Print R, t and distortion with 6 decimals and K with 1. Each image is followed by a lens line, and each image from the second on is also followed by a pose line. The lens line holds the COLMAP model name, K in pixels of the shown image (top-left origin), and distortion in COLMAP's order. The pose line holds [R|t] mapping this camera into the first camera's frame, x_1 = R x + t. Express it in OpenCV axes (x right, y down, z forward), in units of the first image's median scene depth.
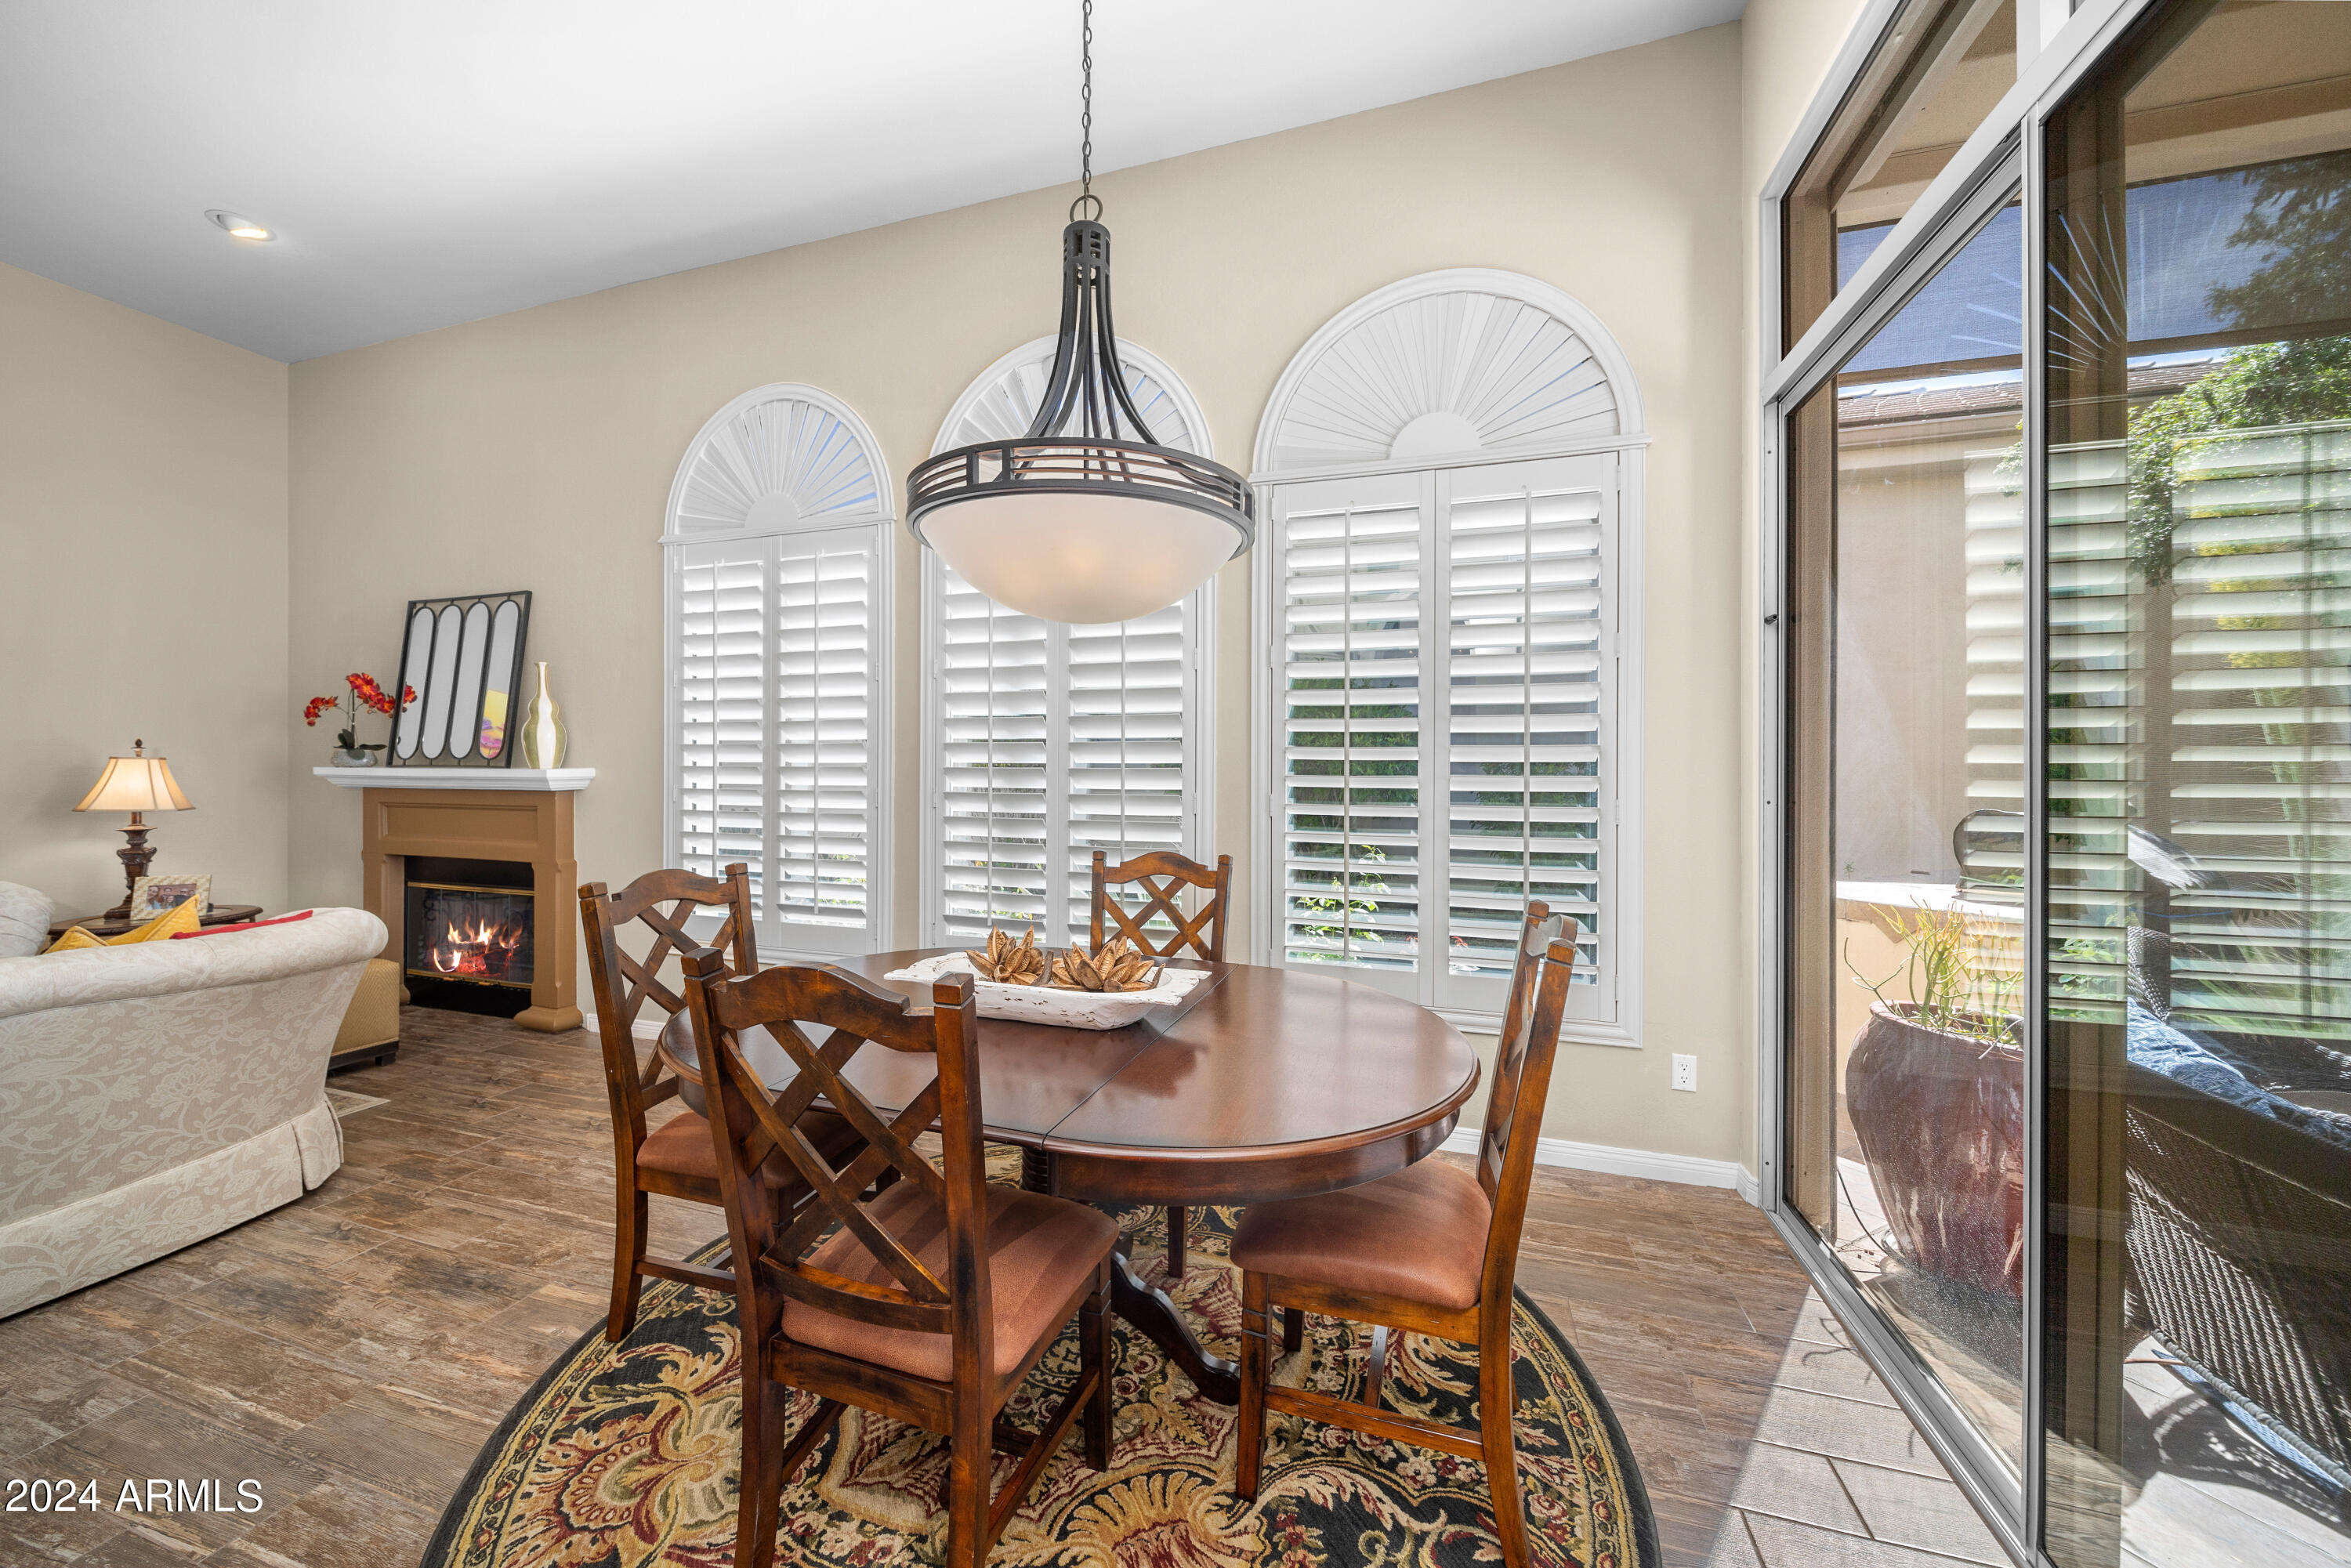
lens RADIAL K [[839.4, 0, 1176.5], [0, 839.4, 767.3], [0, 0, 1]] dist [0.001169, 0.000030]
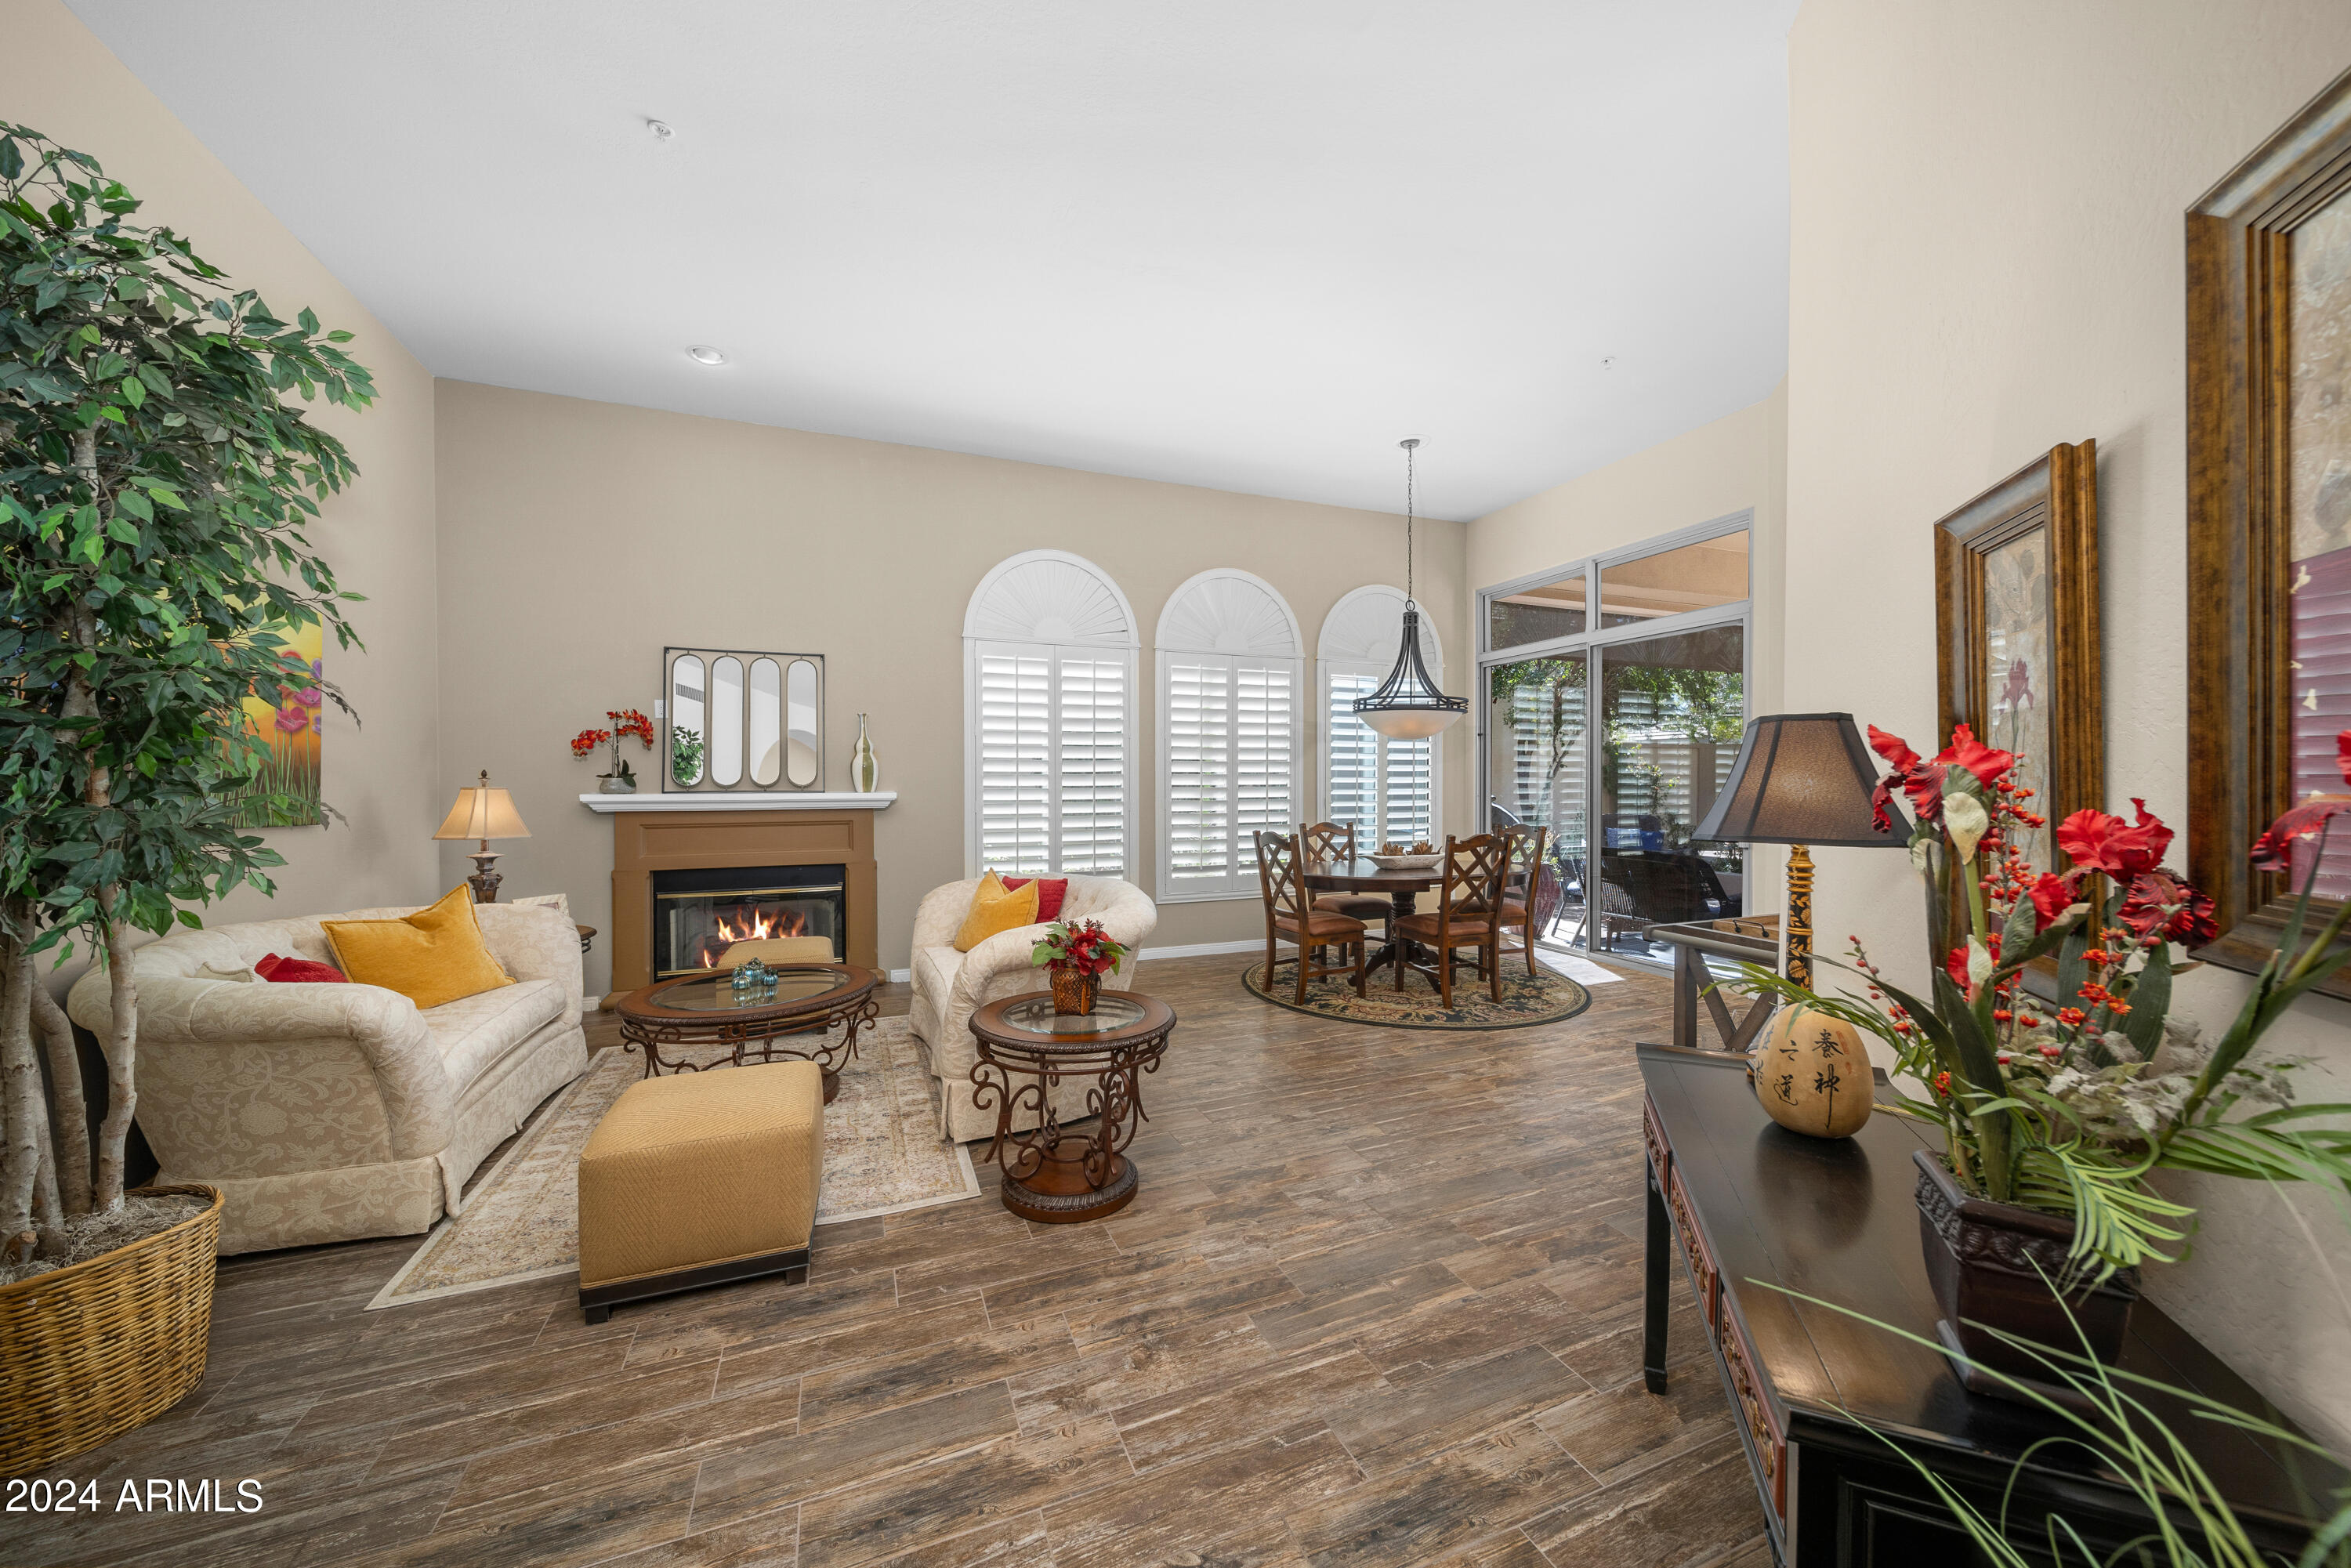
lens RADIAL K [[839.4, 0, 1180.7], [0, 839.4, 783.0], [0, 0, 1]] dist [0.001169, 0.000030]
pose [[0.774288, -0.009234, 0.632766, -1.199905], [0.008819, 0.999954, 0.003801, -0.013594], [-0.632772, 0.002637, 0.774334, -0.369952]]
